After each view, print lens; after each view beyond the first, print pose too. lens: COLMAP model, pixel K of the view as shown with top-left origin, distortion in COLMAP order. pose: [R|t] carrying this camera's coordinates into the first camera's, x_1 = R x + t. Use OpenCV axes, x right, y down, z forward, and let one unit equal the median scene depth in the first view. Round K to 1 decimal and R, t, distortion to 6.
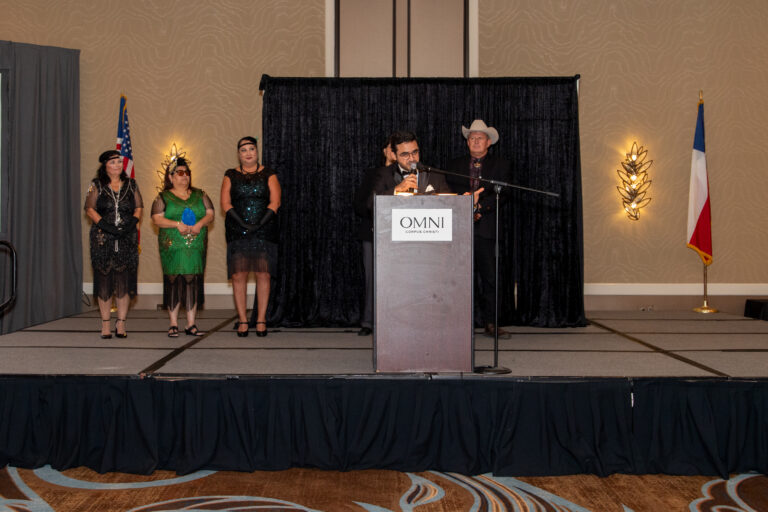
lens RADIAL K [[860.2, 0, 336.7], [0, 860.2, 239.6], [0, 0, 1]] dist [-0.033525, 0.000000]
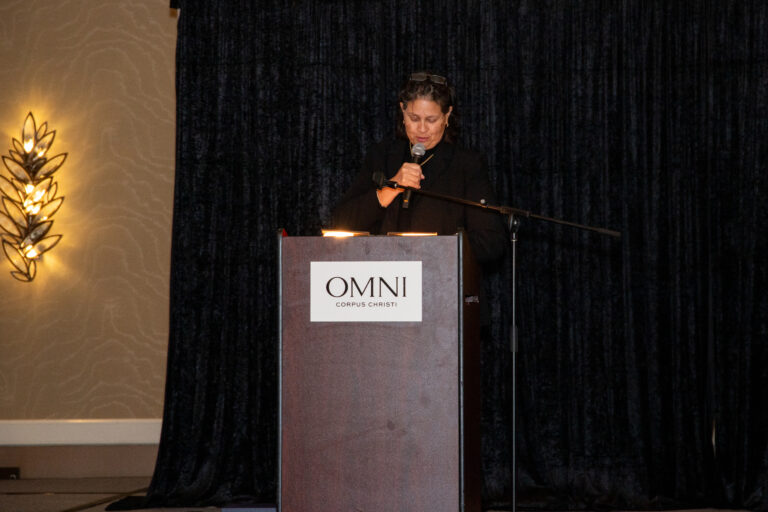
lens RADIAL K [[2355.9, 0, 419.5], [0, 2355.9, 242.4], [0, 0, 1]] dist [0.548299, 0.000000]
pose [[0.994334, -0.006403, -0.106110, 0.187608], [0.002732, 0.999394, -0.034707, 0.002099], [0.106267, 0.034220, 0.993749, -0.295889]]
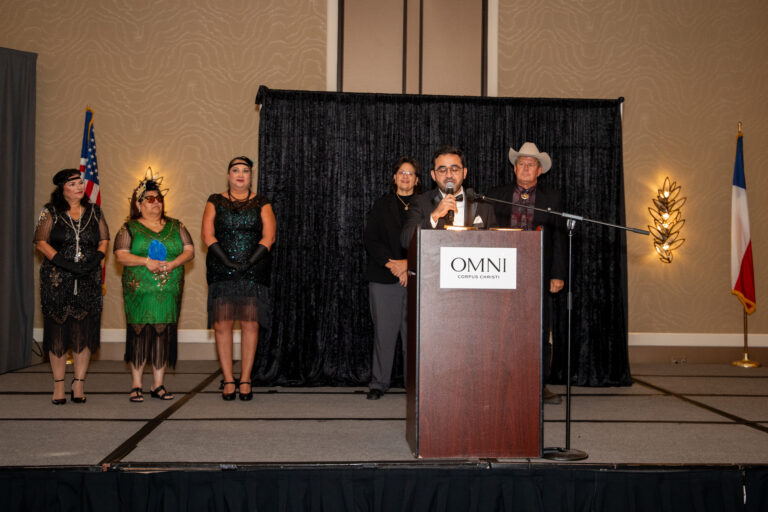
lens RADIAL K [[860.6, 0, 392.9], [0, 860.6, 241.5], [0, 0, 1]] dist [0.016093, 0.000000]
pose [[0.995152, 0.015897, 0.097054, -0.035616], [-0.011916, 0.999069, -0.041467, -0.005101], [-0.097623, 0.040109, 0.994415, 0.148323]]
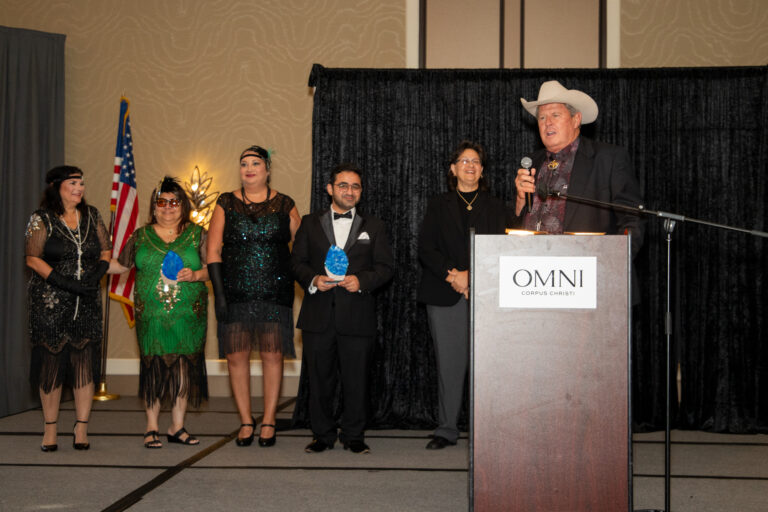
lens RADIAL K [[1048.1, 0, 404.9], [0, 1048.1, 265.0], [0, 0, 1]] dist [0.040800, 0.000000]
pose [[0.999734, 0.005392, -0.022422, 0.008225], [-0.006061, 0.999536, -0.029864, -0.004143], [0.022251, 0.029992, 0.999302, 0.154467]]
